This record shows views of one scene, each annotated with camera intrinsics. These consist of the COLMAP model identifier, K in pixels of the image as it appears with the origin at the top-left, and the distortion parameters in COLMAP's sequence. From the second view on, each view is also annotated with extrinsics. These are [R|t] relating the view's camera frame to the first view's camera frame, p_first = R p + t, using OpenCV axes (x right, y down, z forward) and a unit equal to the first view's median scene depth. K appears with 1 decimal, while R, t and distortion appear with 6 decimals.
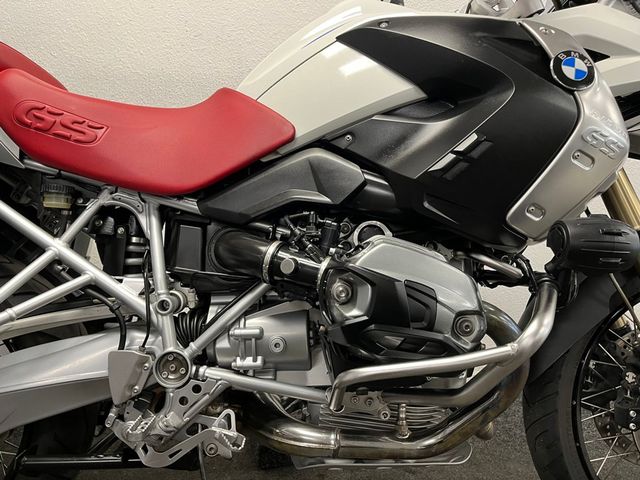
lens RADIAL K [[489.5, 0, 320.0], [0, 489.5, 240.0], [0, 0, 1]] dist [0.064305, -0.075385]
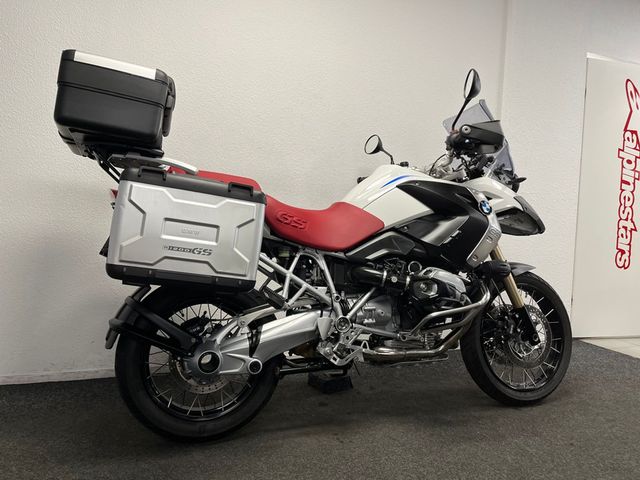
lens RADIAL K [[489.5, 0, 320.0], [0, 489.5, 240.0], [0, 0, 1]] dist [0.064305, -0.075385]
pose [[0.952132, 0.002650, 0.305675, -1.106842], [0.015740, 0.998211, -0.057682, -0.010827], [-0.305281, 0.059733, 0.950387, -1.216720]]
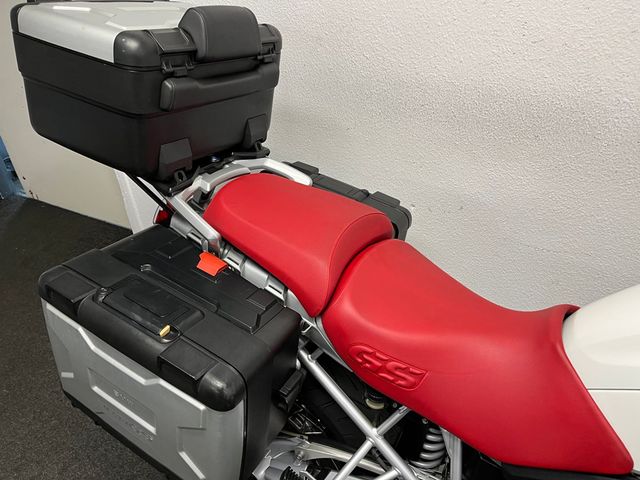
lens RADIAL K [[489.5, 0, 320.0], [0, 489.5, 240.0], [0, 0, 1]] dist [0.064305, -0.075385]
pose [[0.867078, 0.247486, -0.432349, -0.253818], [-0.011032, 0.877198, 0.480003, -0.989272], [0.498050, -0.411430, 0.763329, 0.227935]]
